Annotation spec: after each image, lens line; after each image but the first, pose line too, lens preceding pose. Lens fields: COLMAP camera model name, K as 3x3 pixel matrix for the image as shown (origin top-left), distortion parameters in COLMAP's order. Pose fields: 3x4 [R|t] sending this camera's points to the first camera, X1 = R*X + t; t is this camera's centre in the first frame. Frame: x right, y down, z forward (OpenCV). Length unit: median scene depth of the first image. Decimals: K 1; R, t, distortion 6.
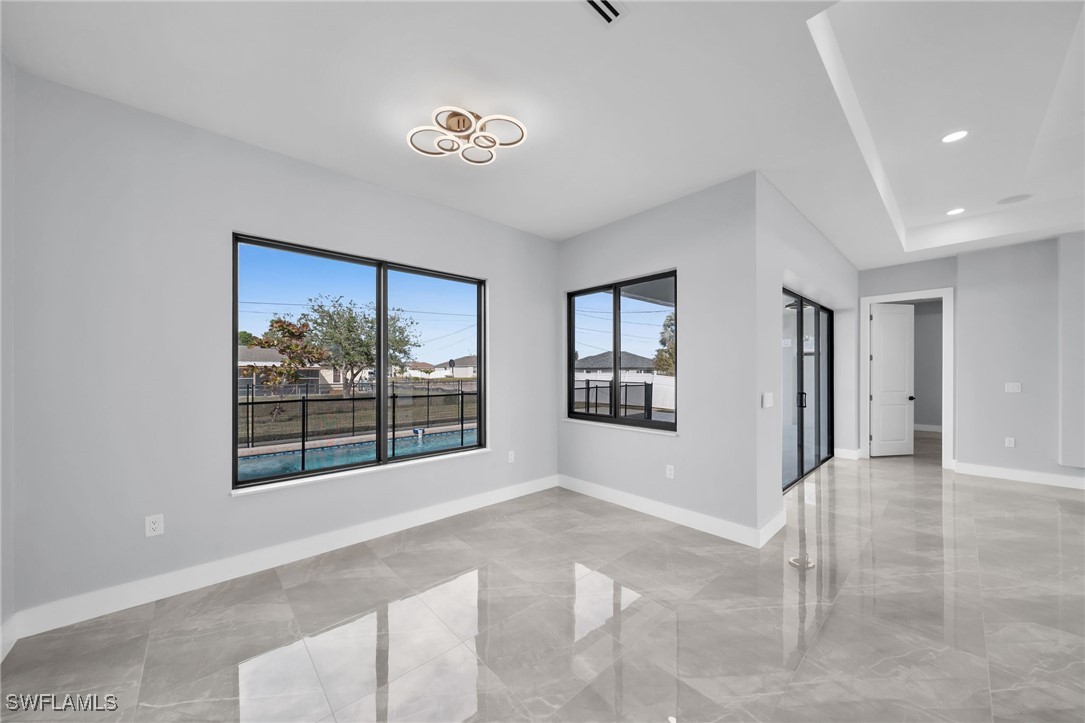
lens RADIAL K [[379.5, 0, 539.9], [0, 379.5, 371.9], [0, 0, 1]] dist [0.001664, -0.001068]
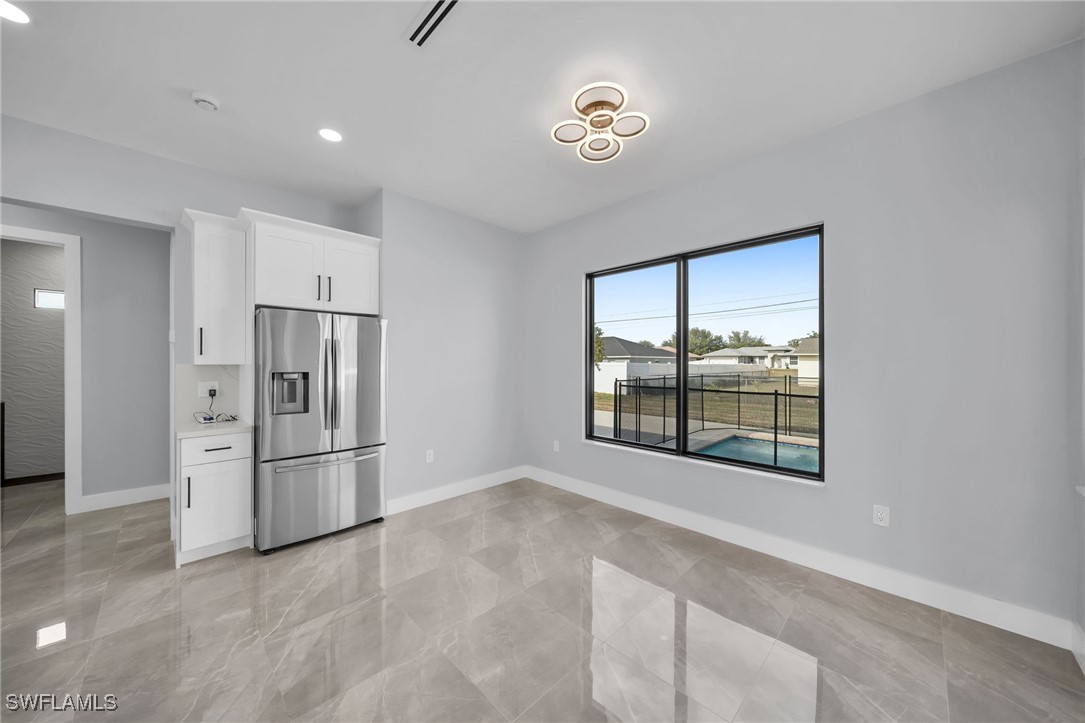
lens RADIAL K [[379.5, 0, 542.4], [0, 379.5, 362.3], [0, 0, 1]] dist [0.001664, -0.001068]
pose [[0.037477, -0.006309, -0.999278, 0.564344], [0.001440, 0.999979, -0.006260, 0.002175], [0.999296, -0.001204, 0.037485, 0.578248]]
